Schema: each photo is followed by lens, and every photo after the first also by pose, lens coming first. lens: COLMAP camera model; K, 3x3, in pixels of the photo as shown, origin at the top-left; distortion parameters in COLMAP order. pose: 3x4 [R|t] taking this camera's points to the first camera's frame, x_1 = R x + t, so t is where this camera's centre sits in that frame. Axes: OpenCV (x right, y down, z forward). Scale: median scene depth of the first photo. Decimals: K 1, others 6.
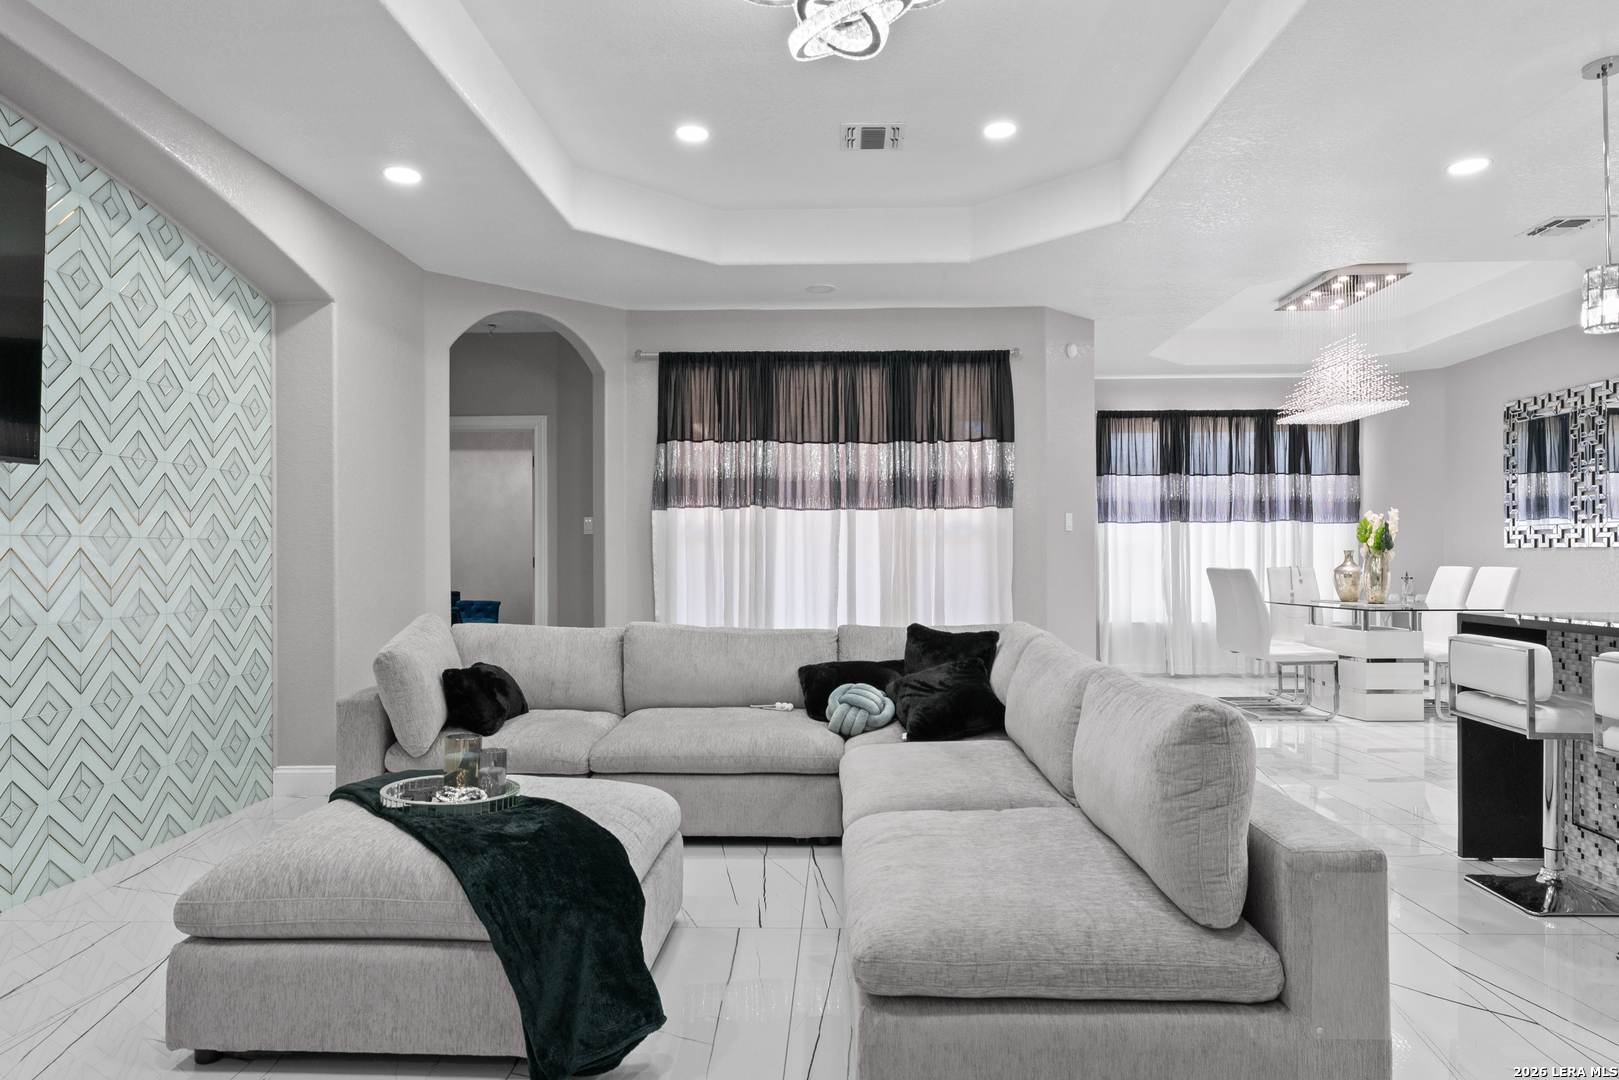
lens RADIAL K [[1007.8, 0, 810.5], [0, 1007.8, 553.7], [0, 0, 1]] dist [-0.001165, -0.003609]
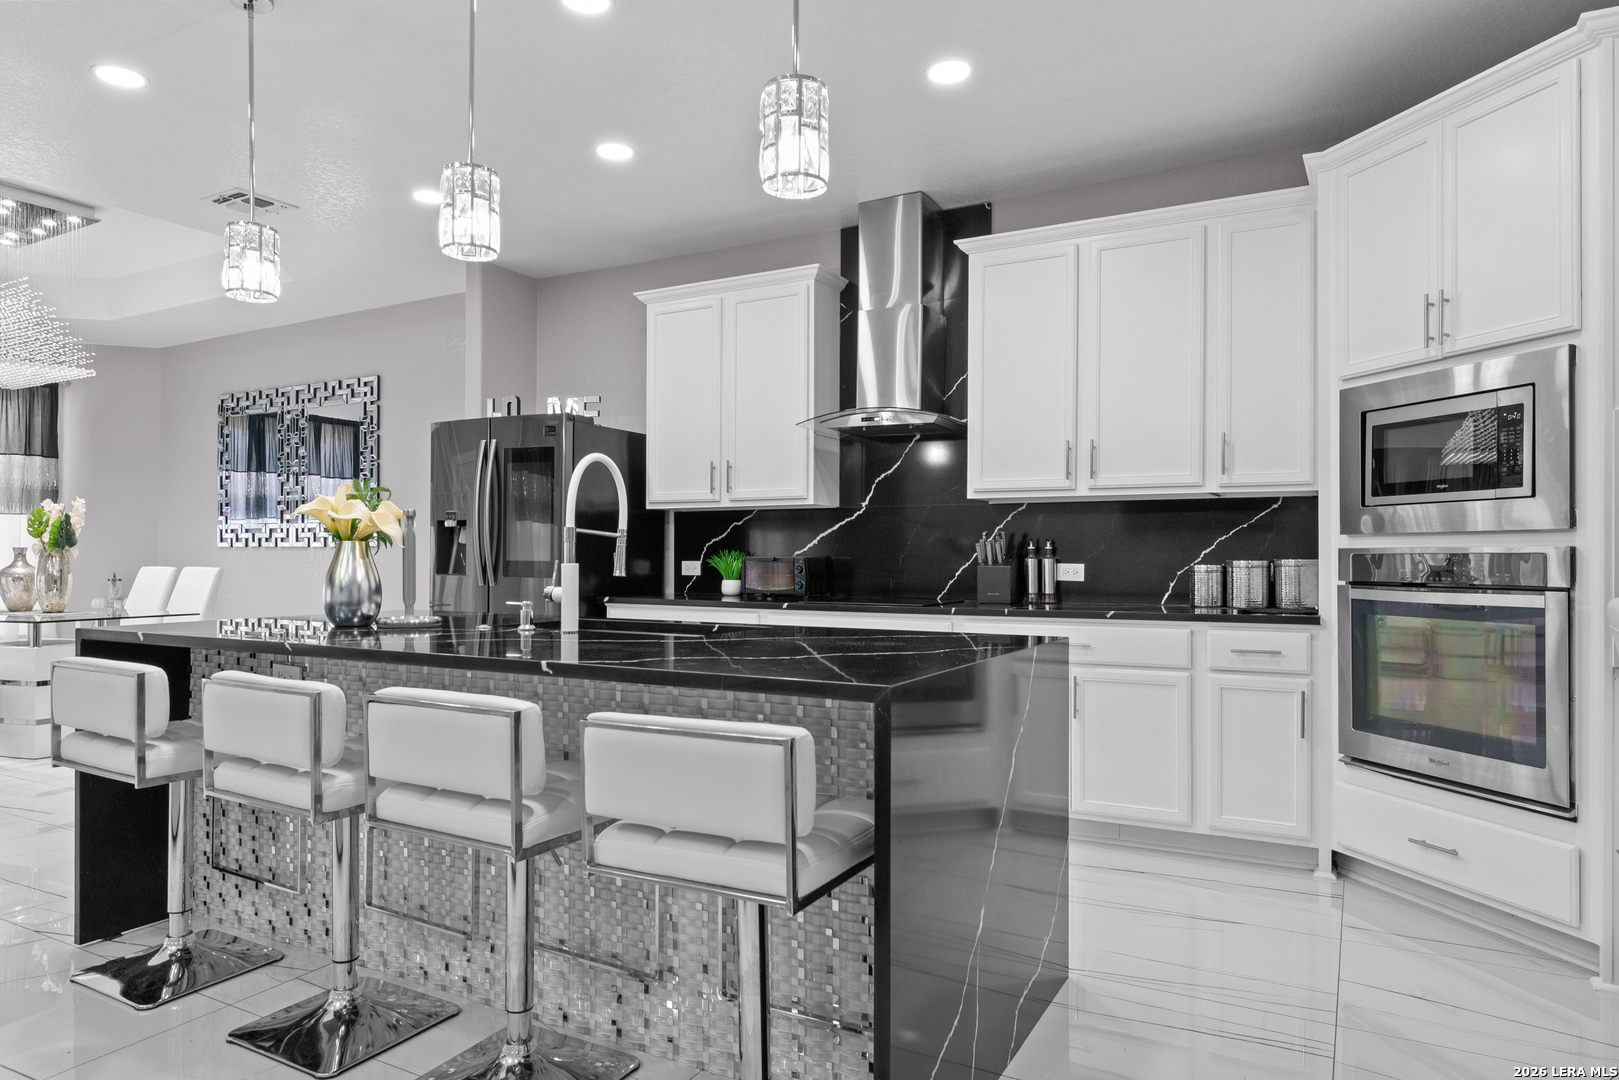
lens RADIAL K [[1007.8, 0, 810.5], [0, 1007.8, 553.7], [0, 0, 1]] dist [-0.001165, -0.003609]
pose [[0.453229, 0.006149, 0.891373, 0.105744], [-0.006668, 0.999972, -0.003507, 0.000401], [-0.891369, -0.004354, 0.453257, 0.075067]]
